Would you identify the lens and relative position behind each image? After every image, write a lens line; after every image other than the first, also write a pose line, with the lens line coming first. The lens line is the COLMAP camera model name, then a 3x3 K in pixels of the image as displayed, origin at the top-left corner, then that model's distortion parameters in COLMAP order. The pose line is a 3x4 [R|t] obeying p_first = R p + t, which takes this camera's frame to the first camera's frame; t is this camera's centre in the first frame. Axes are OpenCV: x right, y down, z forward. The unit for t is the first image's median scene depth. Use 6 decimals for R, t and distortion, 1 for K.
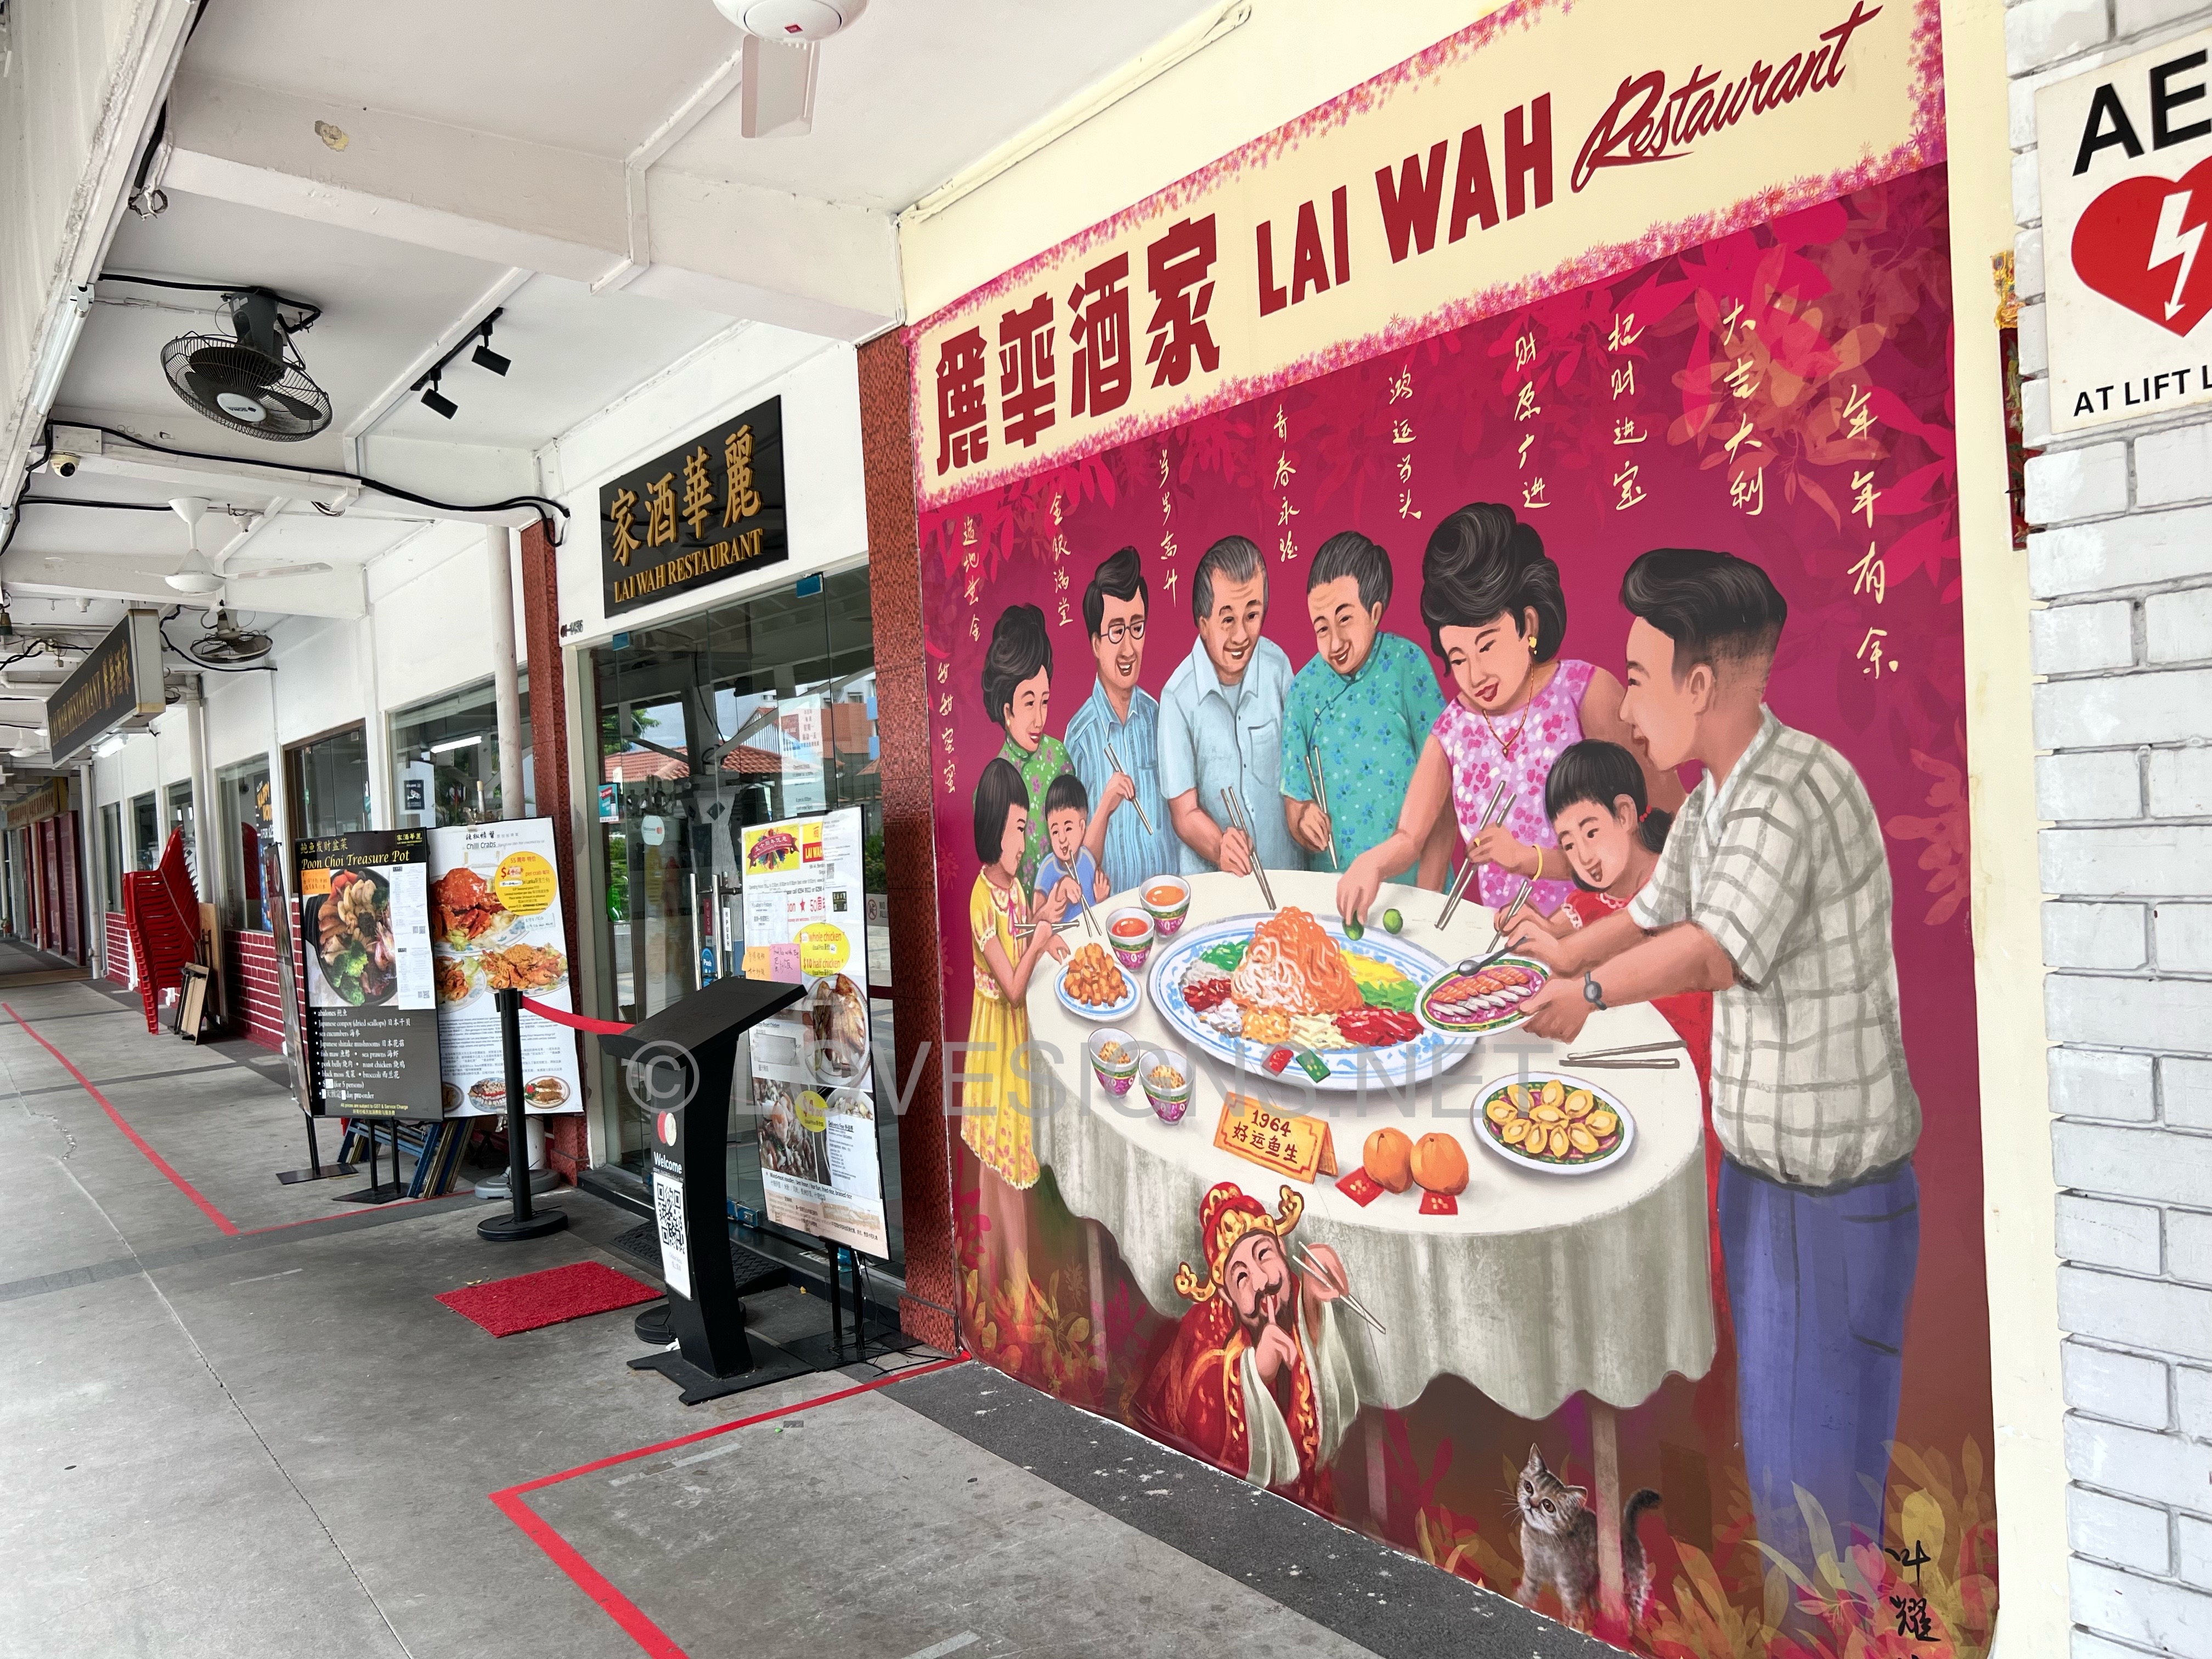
lens RADIAL K [[1697.4, 0, 1102.0], [0, 1697.4, 838.7], [0, 0, 1]] dist [0.051967, -0.061737]
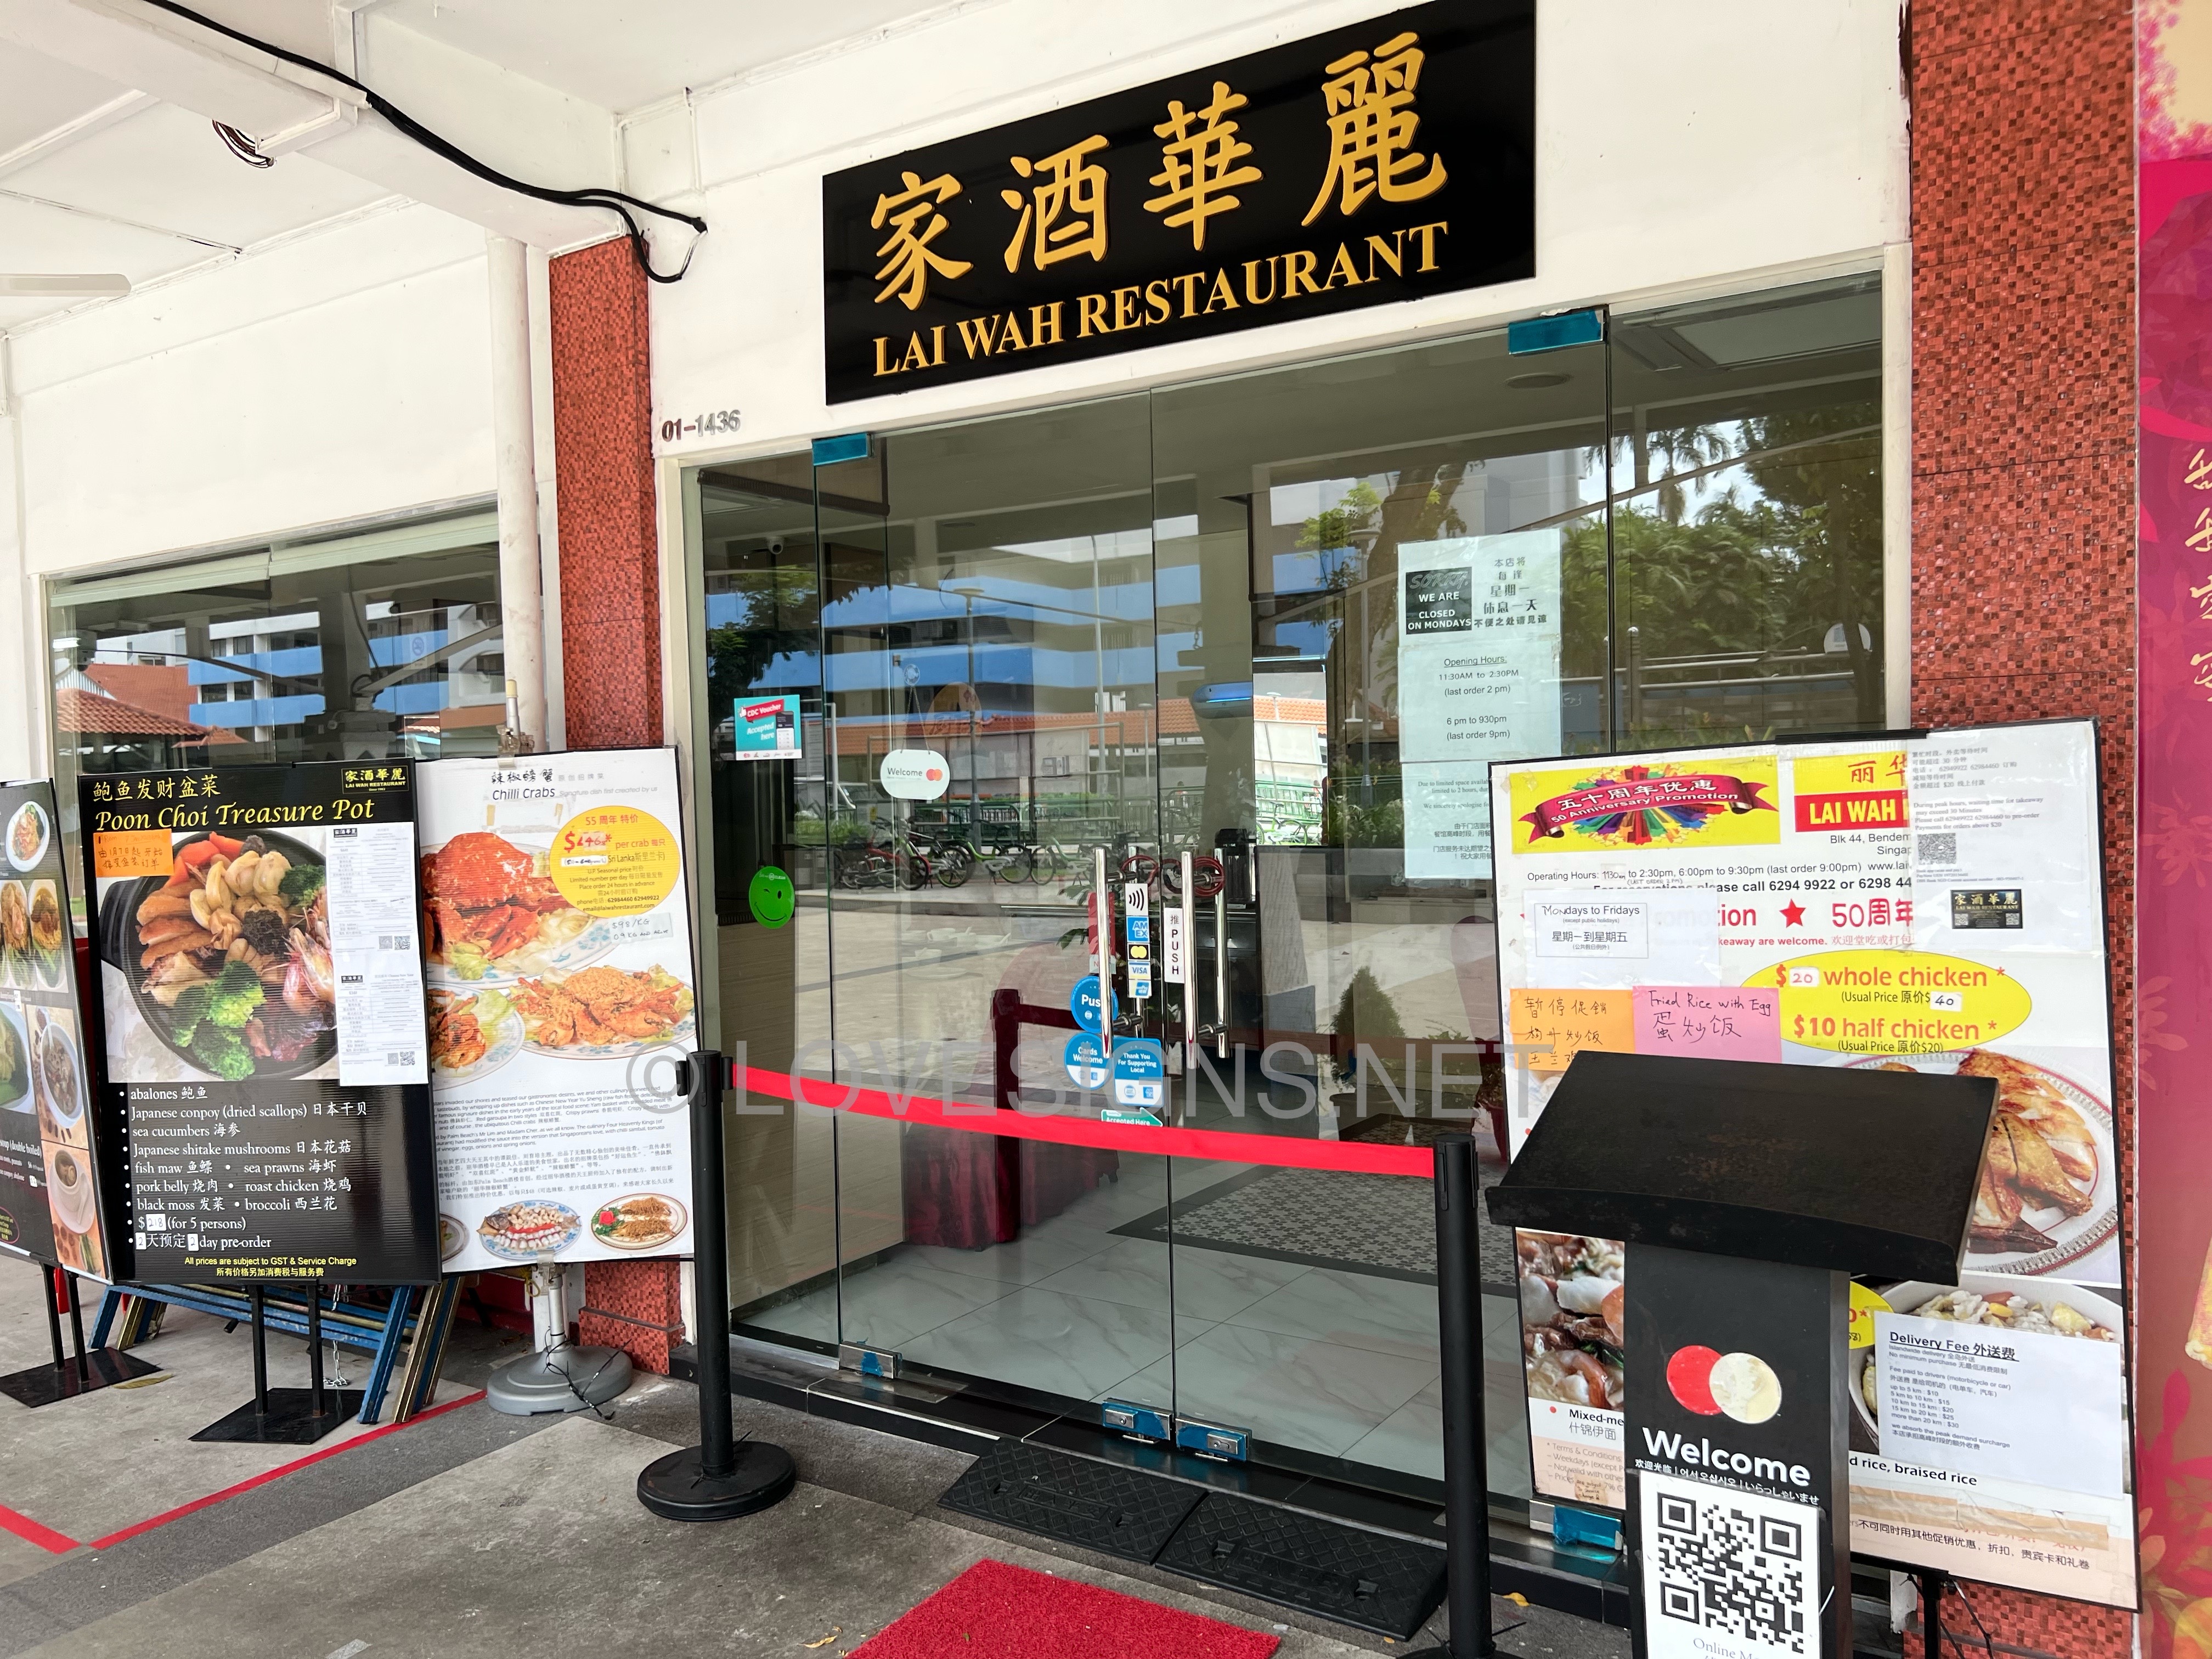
lens RADIAL K [[1697.4, 0, 1087.6], [0, 1697.4, 839.0], [0, 0, 1]] dist [0.051967, -0.061737]
pose [[0.936813, 0.015208, 0.349501, -0.734624], [-0.018744, 0.999802, 0.006739, 0.022333], [-0.349329, -0.012864, 0.936912, 0.768245]]
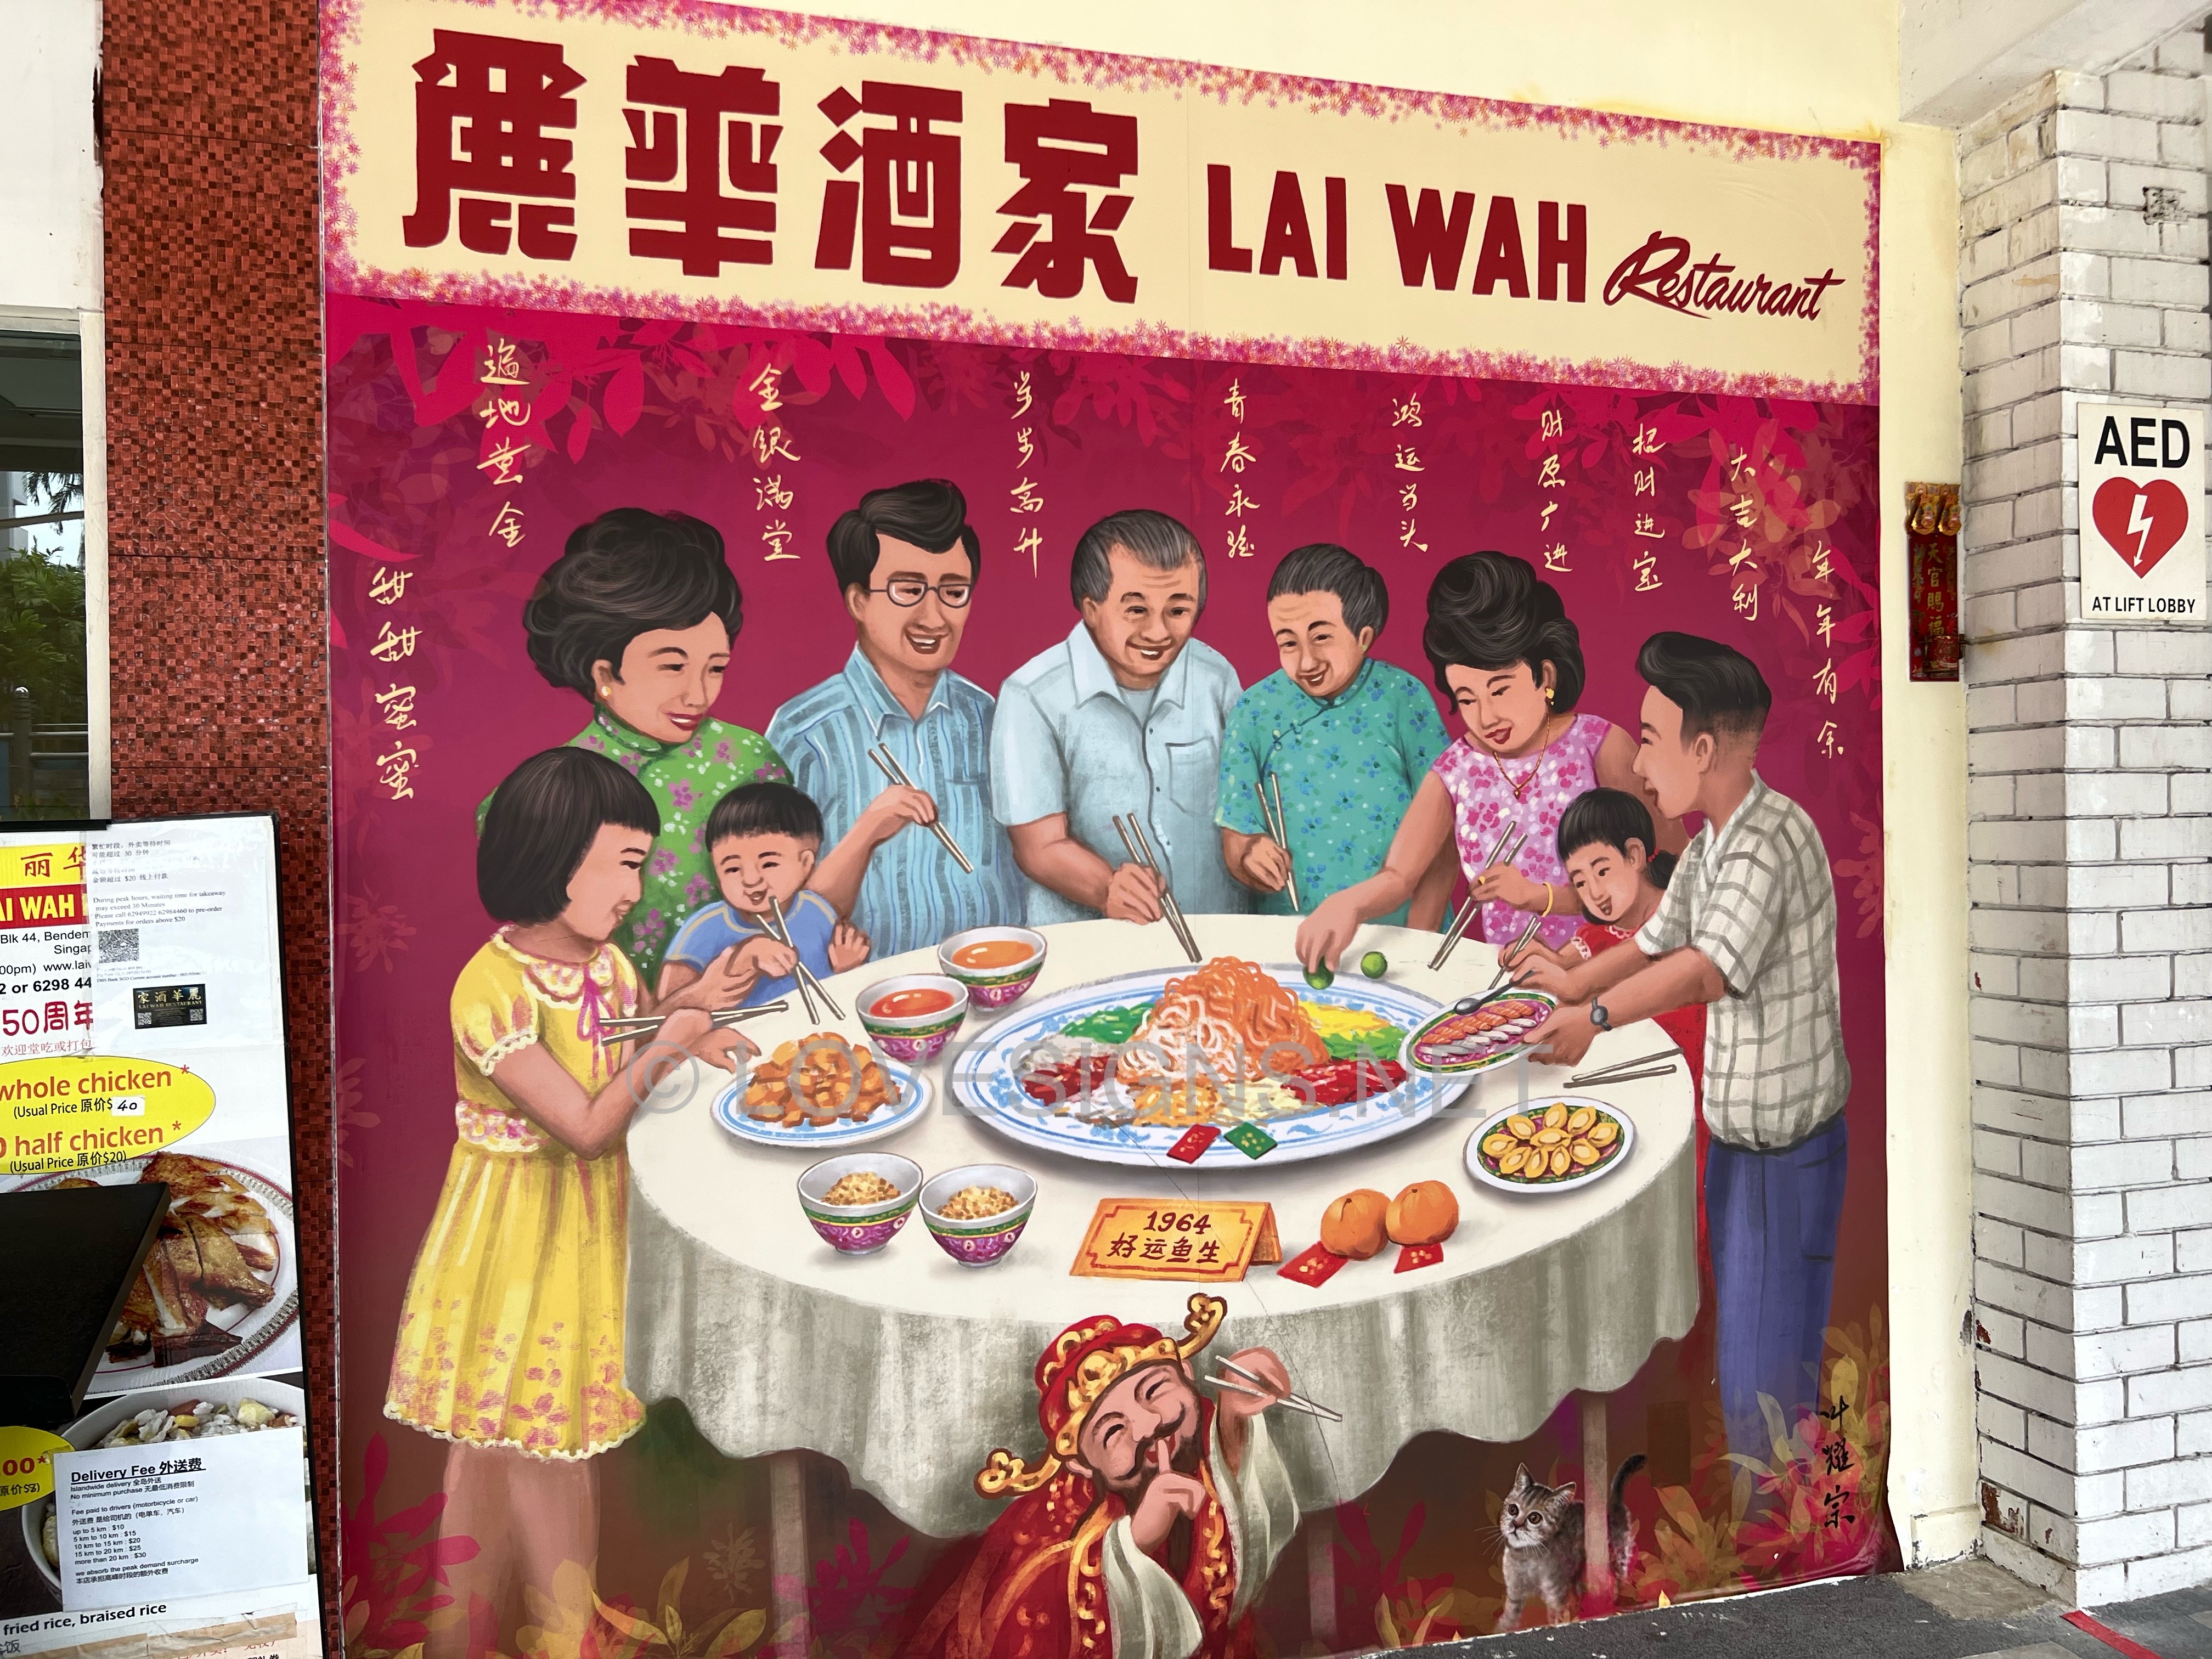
lens RADIAL K [[1697.4, 0, 1096.6], [0, 1697.4, 828.0], [0, 0, 1]] dist [0.051967, -0.061737]
pose [[0.334144, 0.046575, 0.941371, -0.672597], [0.010229, 0.998540, -0.053034, 0.018384], [-0.942467, 0.027351, 0.333180, 0.724073]]
